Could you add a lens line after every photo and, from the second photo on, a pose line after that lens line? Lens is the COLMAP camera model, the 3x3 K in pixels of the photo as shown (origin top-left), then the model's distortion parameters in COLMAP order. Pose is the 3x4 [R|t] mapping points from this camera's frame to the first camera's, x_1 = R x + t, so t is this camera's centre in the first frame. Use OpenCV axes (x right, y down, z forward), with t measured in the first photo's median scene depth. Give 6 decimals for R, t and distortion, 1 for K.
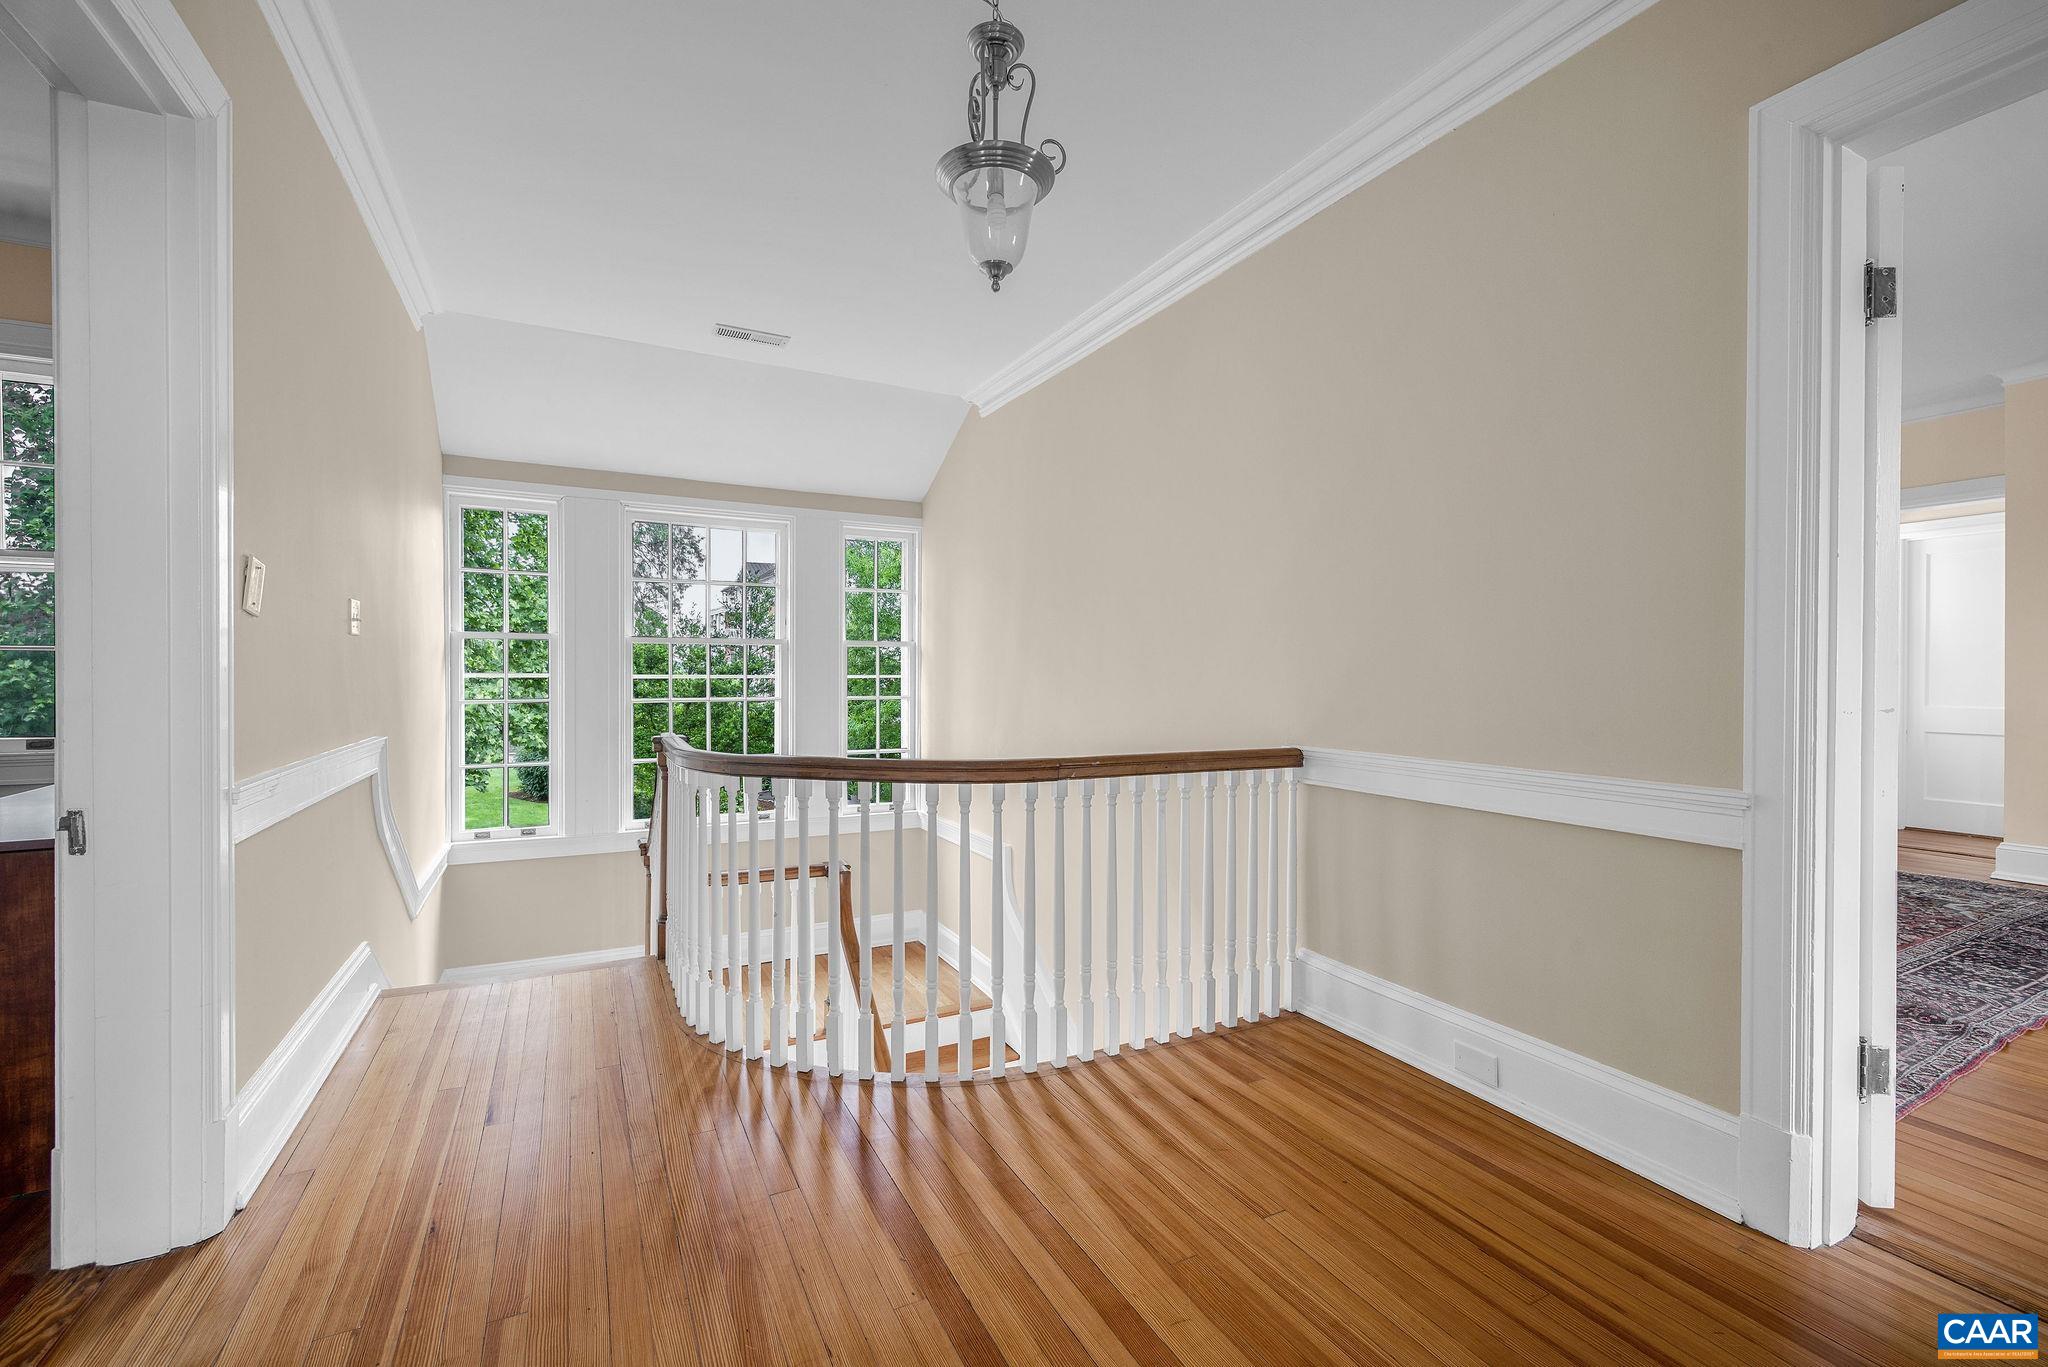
lens RADIAL K [[869.7, 0, 1020.5], [0, 869.7, 675.8], [0, 0, 1]] dist [0.000589, 0.000861]
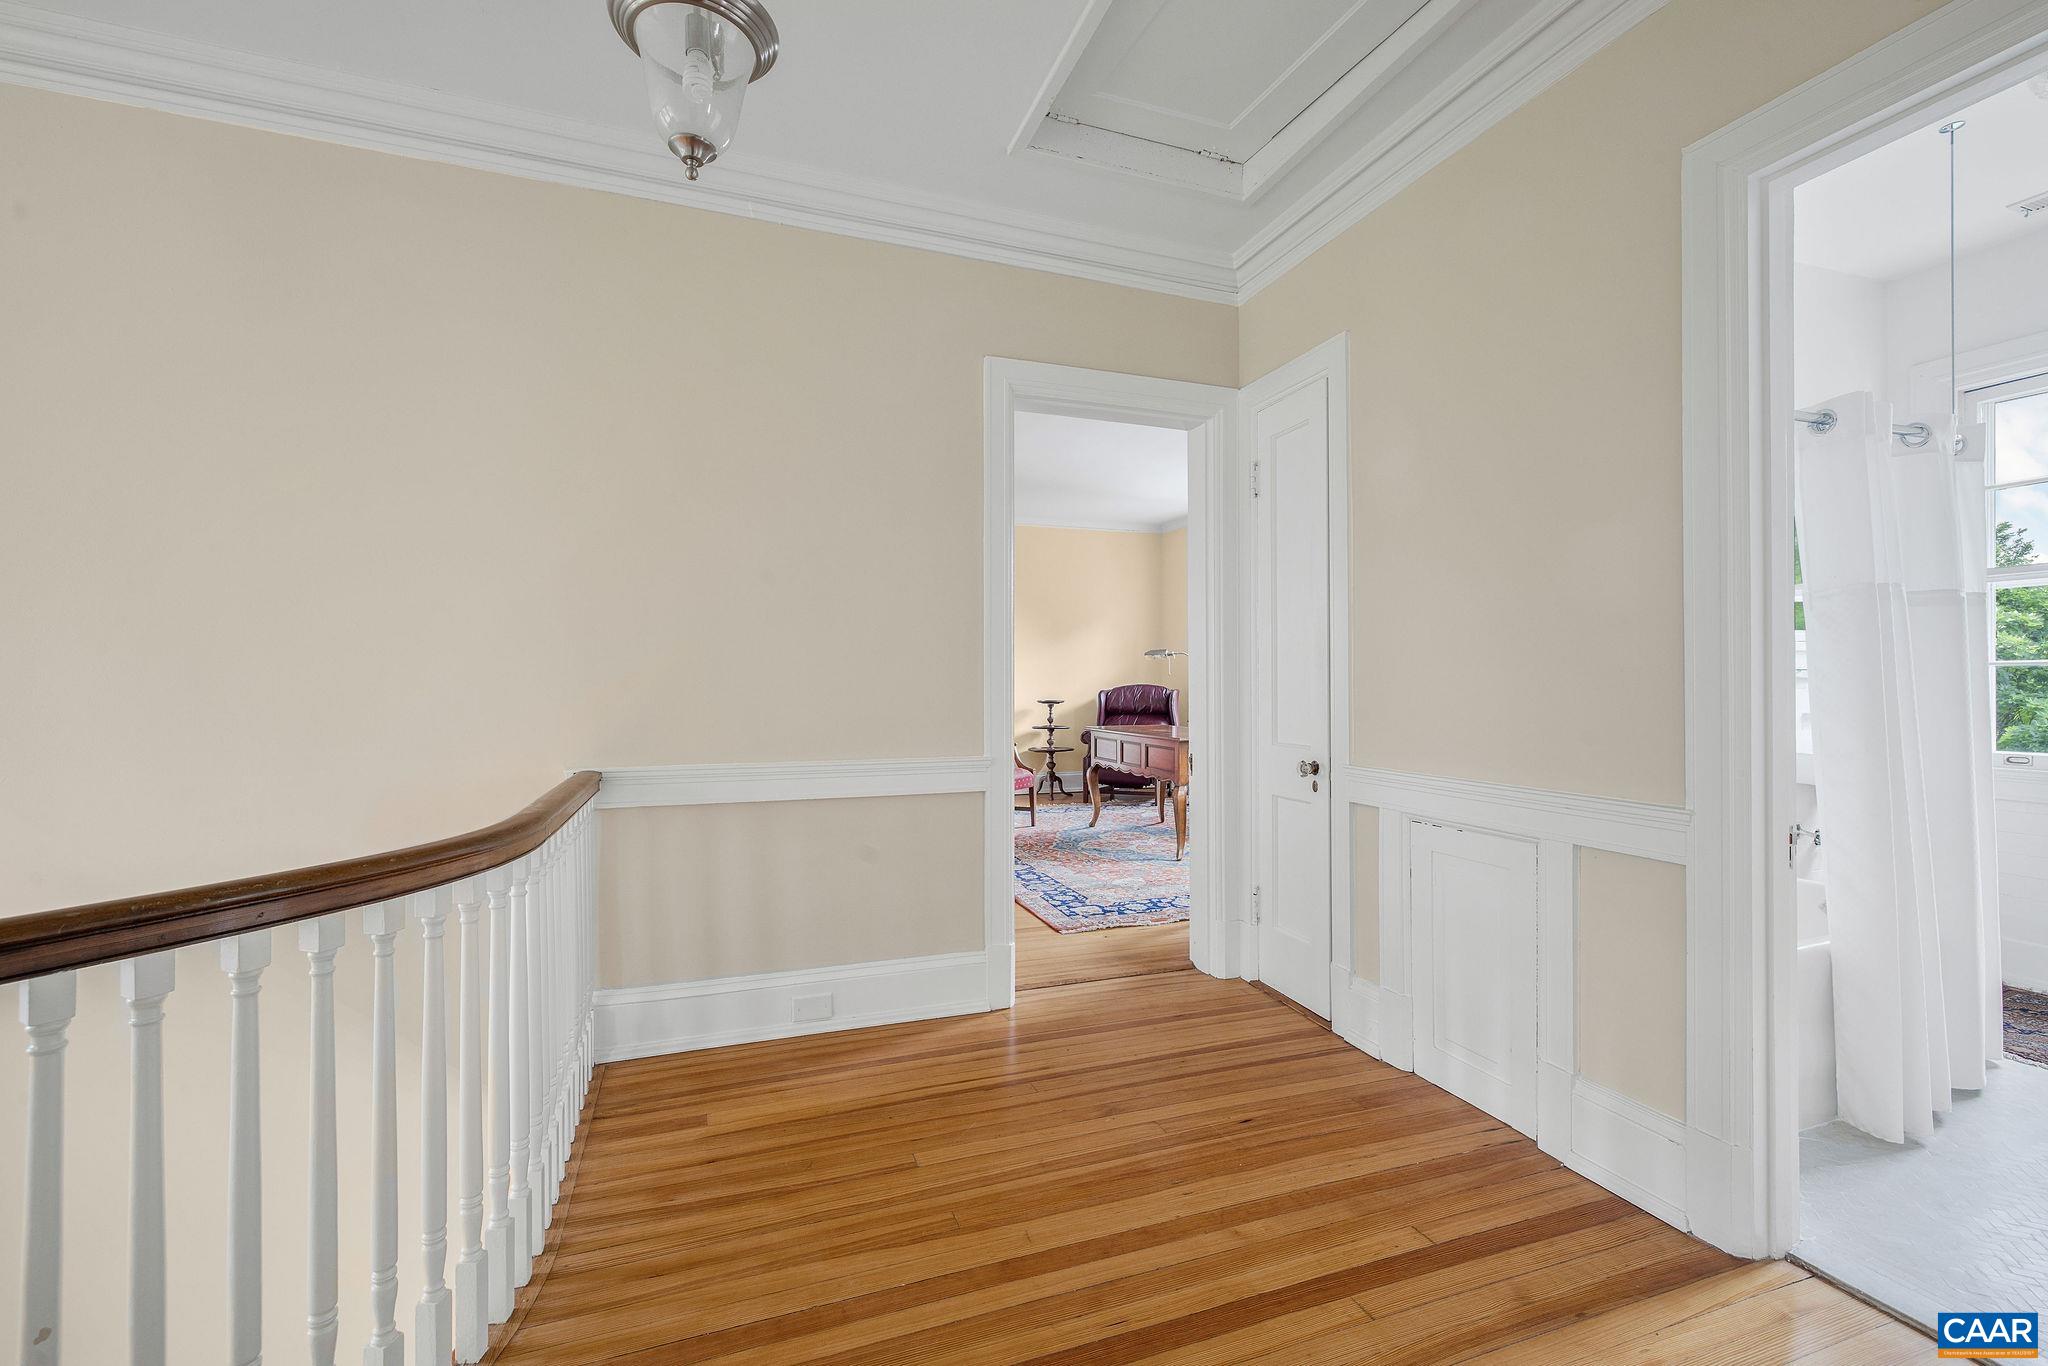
lens RADIAL K [[869.7, 0, 1026.6], [0, 869.7, 681.7], [0, 0, 1]] dist [0.000589, 0.000861]
pose [[0.111668, 0.001050, 0.993745, -0.653734], [0.001180, 0.999999, -0.001189, -0.008271], [-0.993745, 0.001305, 0.111667, 0.569653]]
